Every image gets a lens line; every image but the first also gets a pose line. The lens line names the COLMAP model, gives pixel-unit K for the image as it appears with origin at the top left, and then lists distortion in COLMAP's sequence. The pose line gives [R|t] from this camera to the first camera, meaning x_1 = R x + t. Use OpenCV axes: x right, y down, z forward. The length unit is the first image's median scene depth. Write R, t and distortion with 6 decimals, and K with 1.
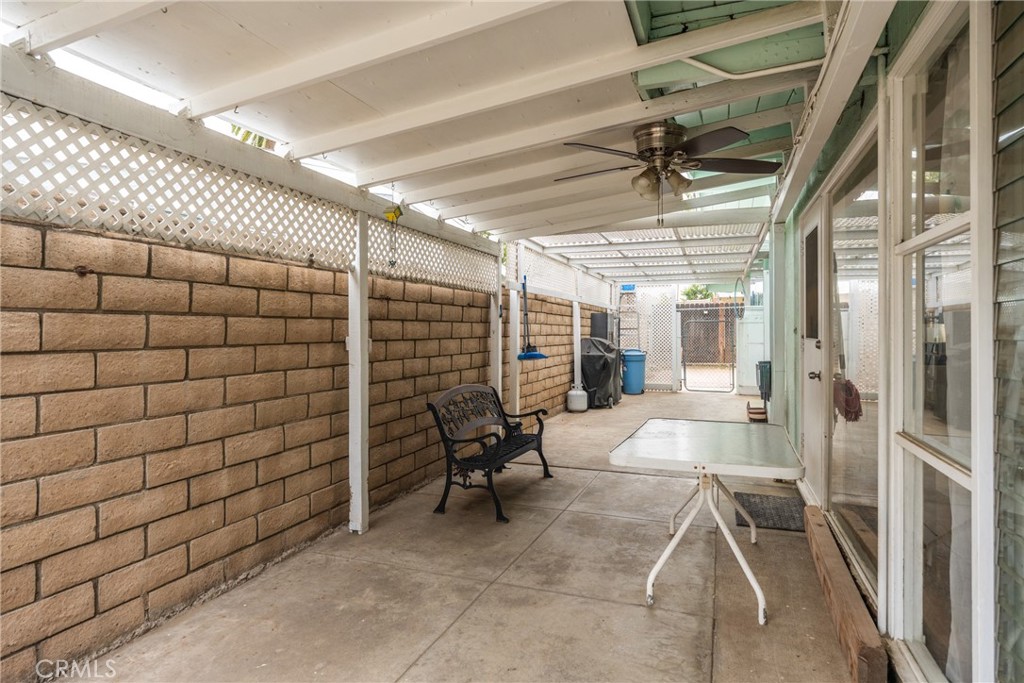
lens RADIAL K [[568.4, 0, 512.7], [0, 568.4, 335.1], [0, 0, 1]] dist [-0.000486, -0.000058]
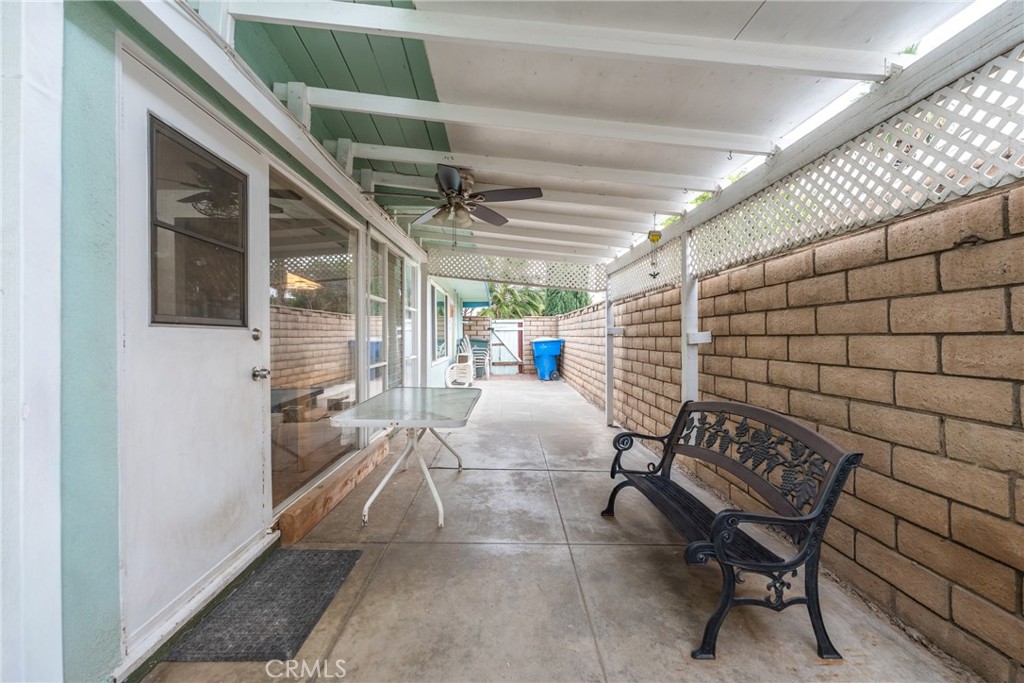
lens RADIAL K [[398.0, 0, 512.9], [0, 398.0, 337.6], [0, 0, 1]] dist [0.000331, 0.000013]
pose [[-0.926895, -0.000032, -0.375322, 0.391864], [-0.003226, 0.999964, 0.007882, 0.009346], [0.375308, 0.008517, -0.926861, 1.553228]]
